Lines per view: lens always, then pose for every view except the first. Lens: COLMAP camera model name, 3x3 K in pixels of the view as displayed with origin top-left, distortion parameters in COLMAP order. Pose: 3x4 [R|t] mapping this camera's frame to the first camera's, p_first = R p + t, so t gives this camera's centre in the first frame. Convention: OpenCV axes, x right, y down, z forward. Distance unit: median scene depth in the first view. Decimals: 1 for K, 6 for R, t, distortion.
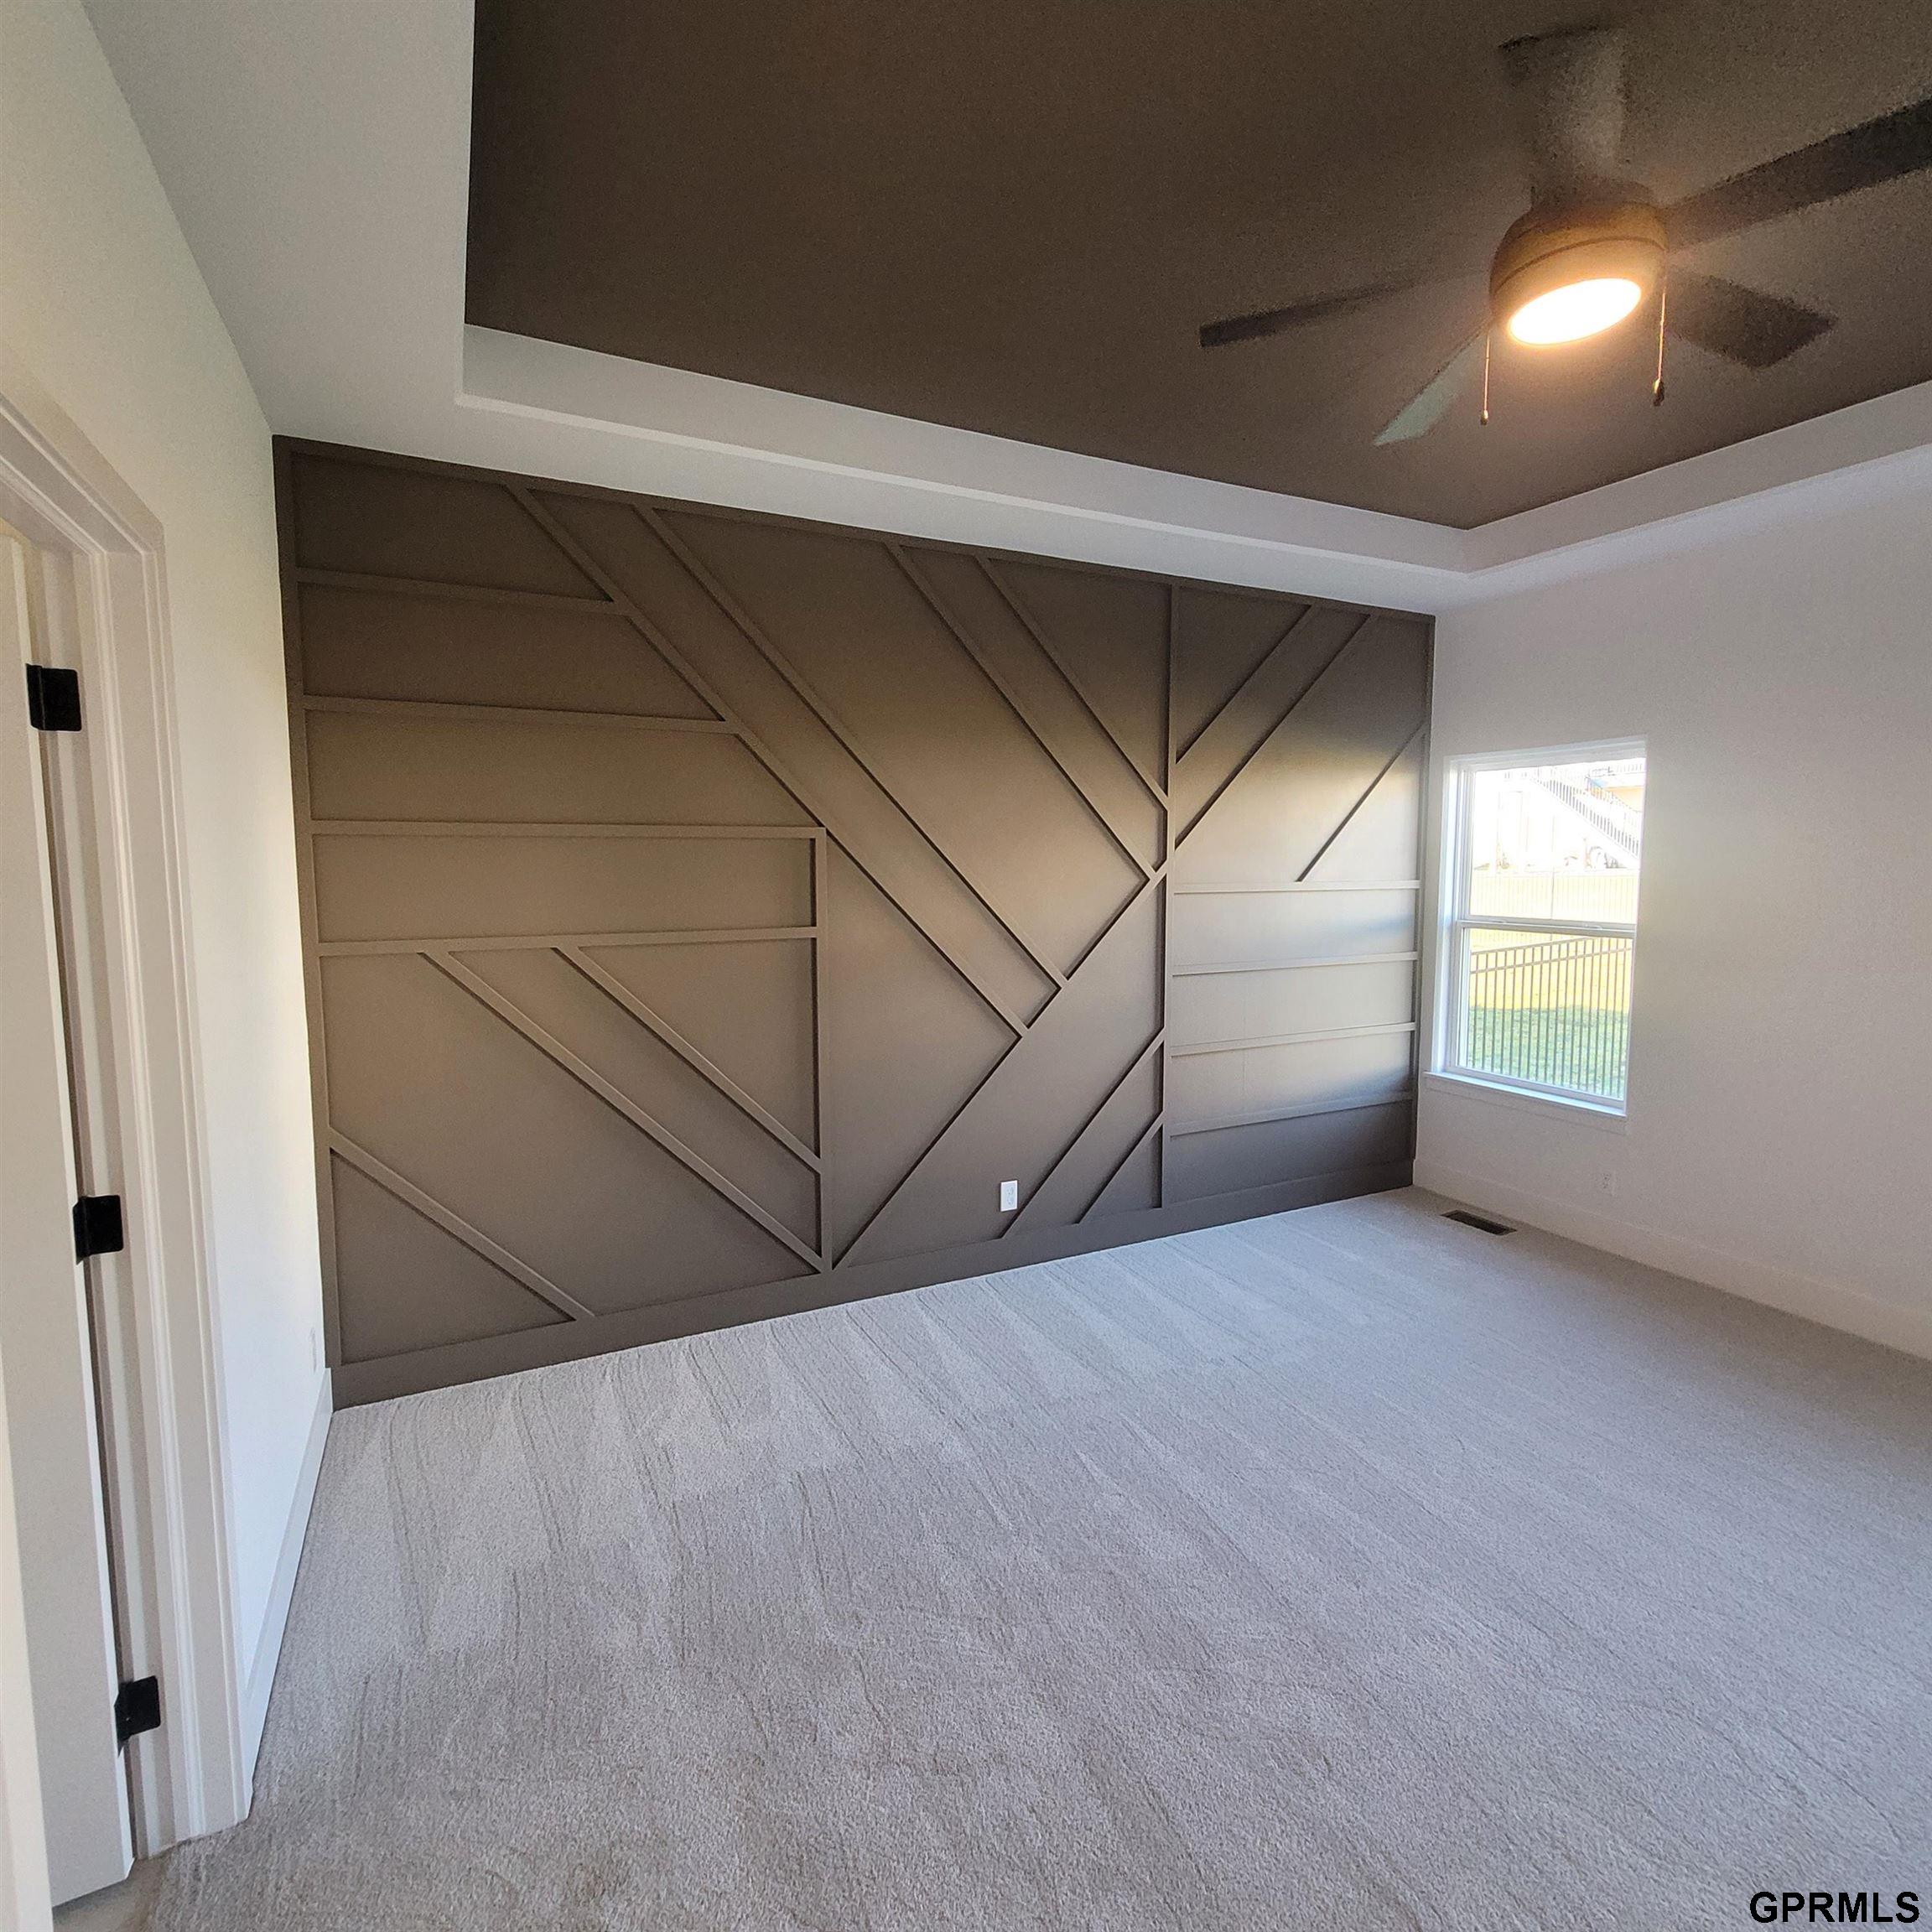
lens RADIAL K [[1041.8, 0, 970.0], [0, 1041.8, 968.6], [0, 0, 1]] dist [0.007698, 0.002966]
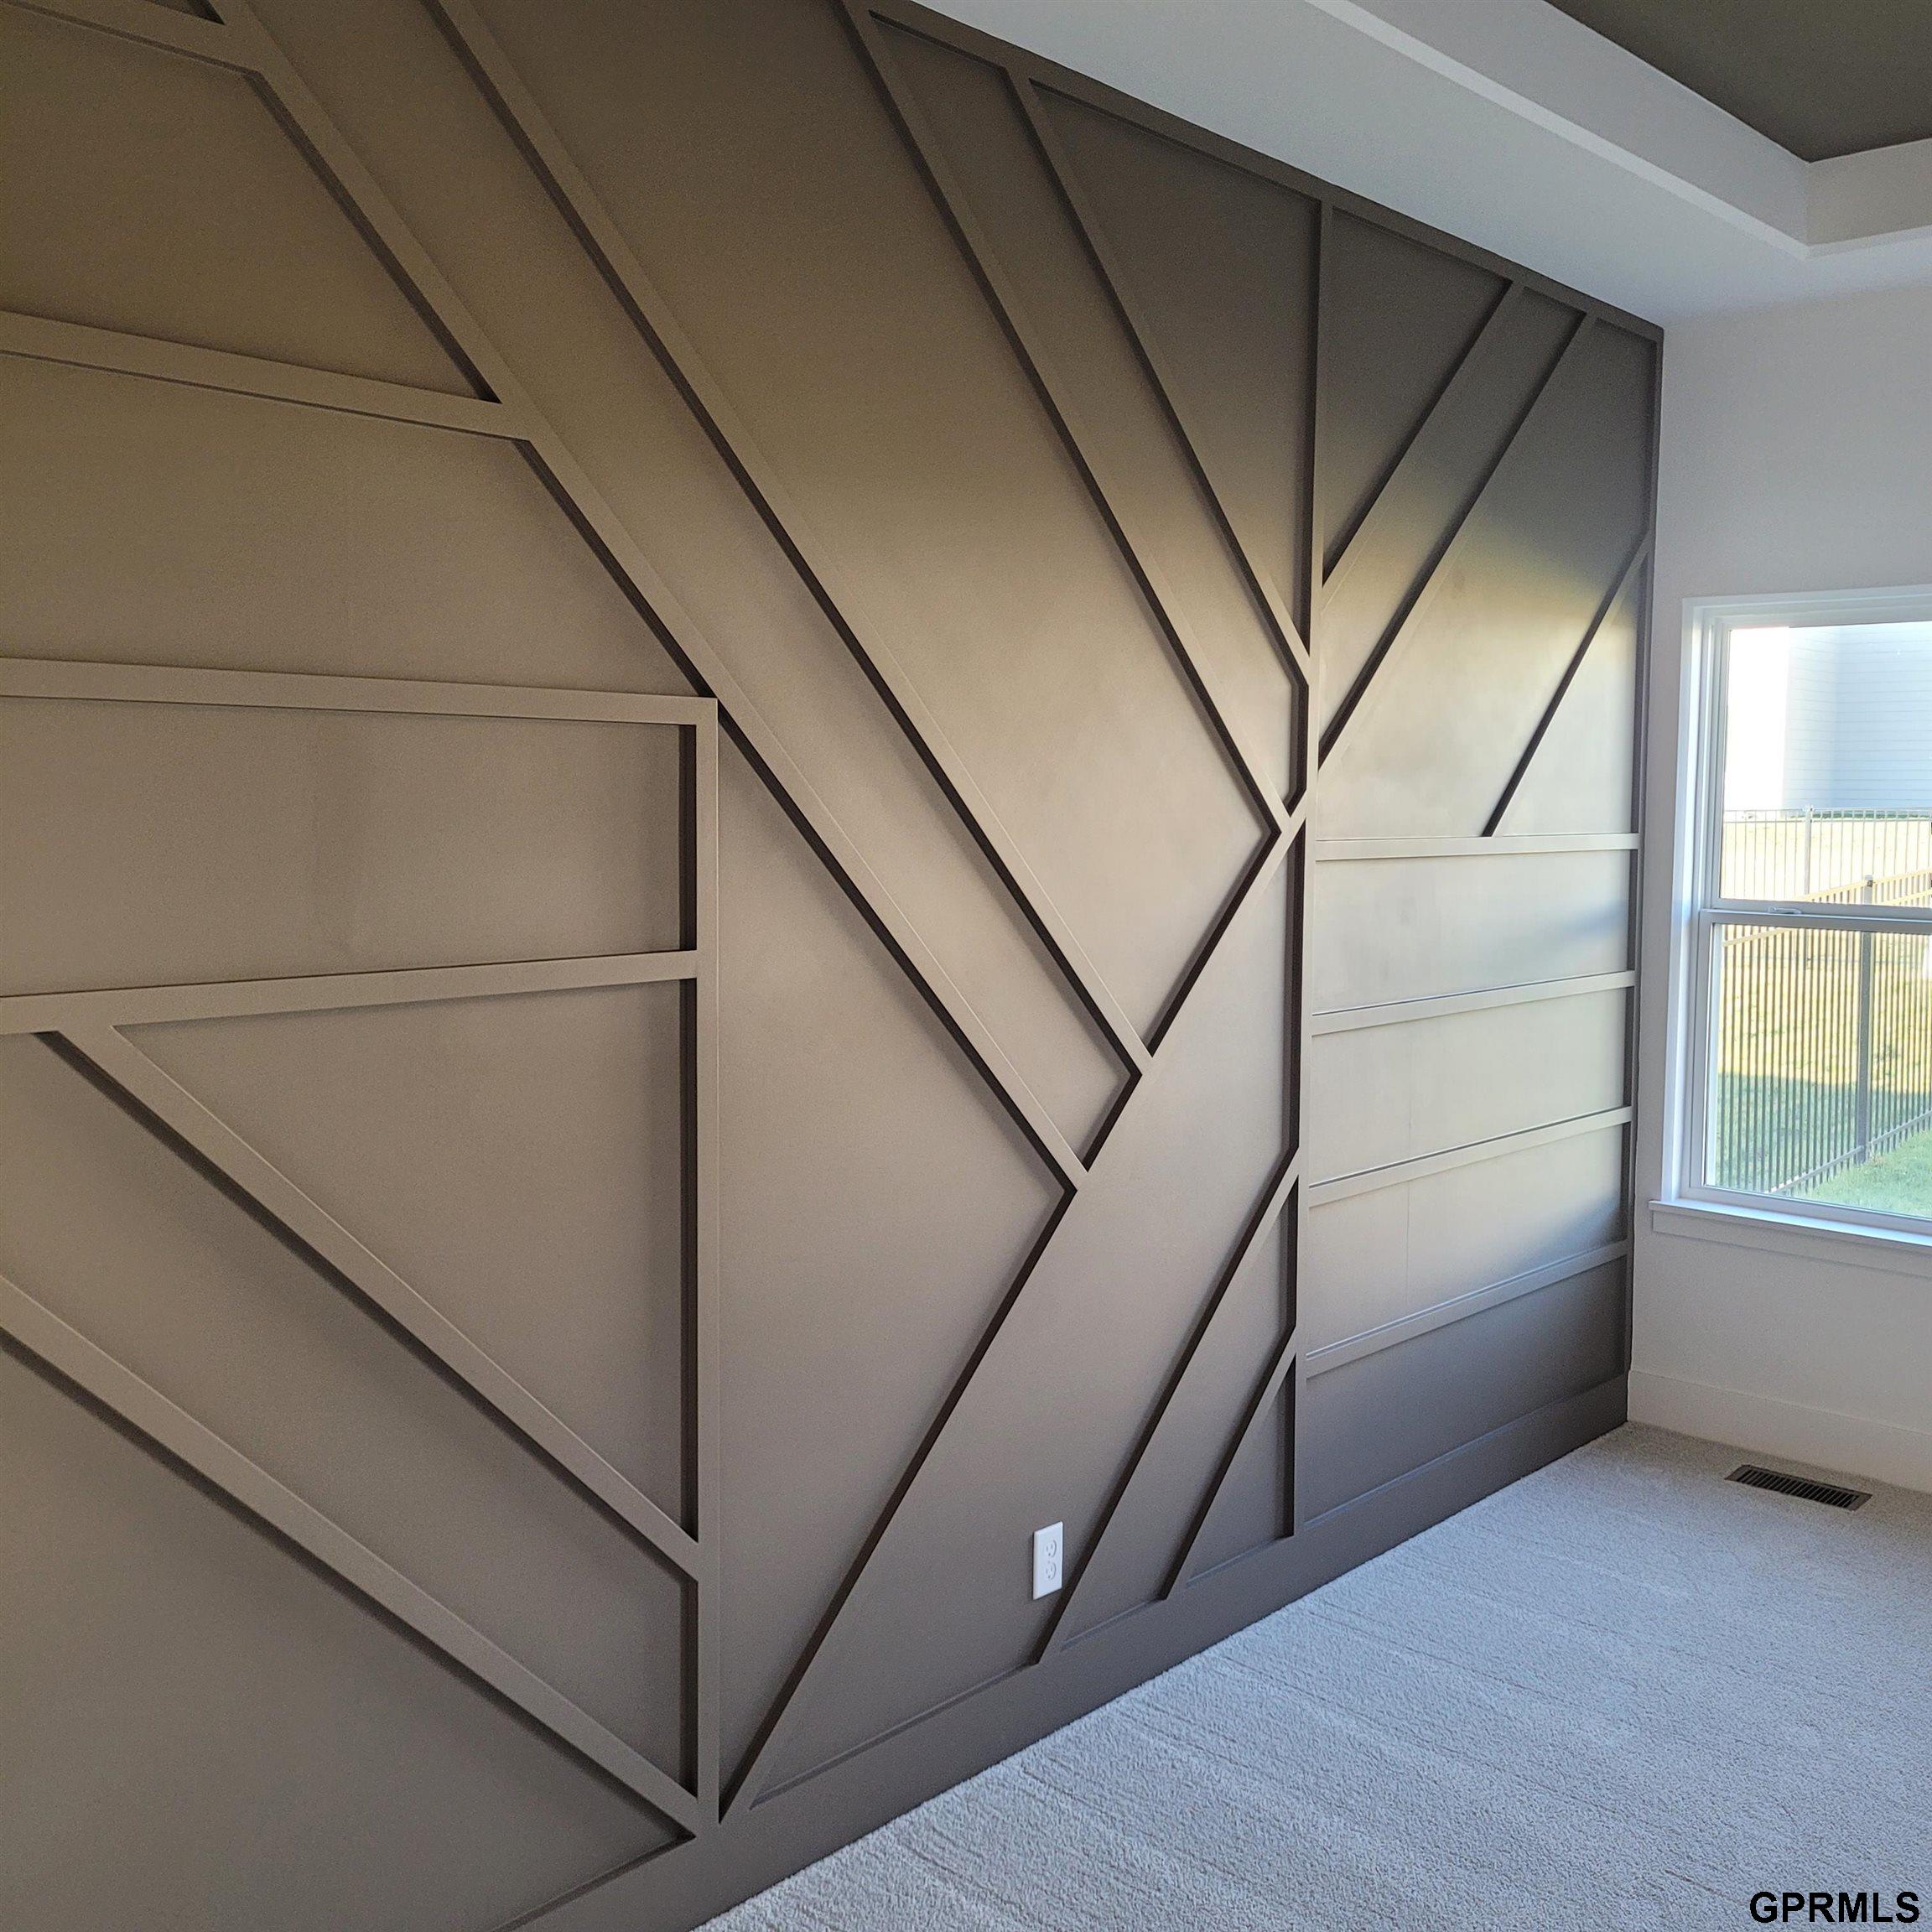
lens RADIAL K [[1968.3, 0, 965.8], [0, 1968.3, 957.2], [0, 0, 1]] dist [0.034413, 0.000000]
pose [[0.931607, -0.018779, 0.362981, -0.277204], [0.024984, 0.999611, -0.012407, -0.022066], [-0.362607, 0.020627, 0.931714, 0.234401]]
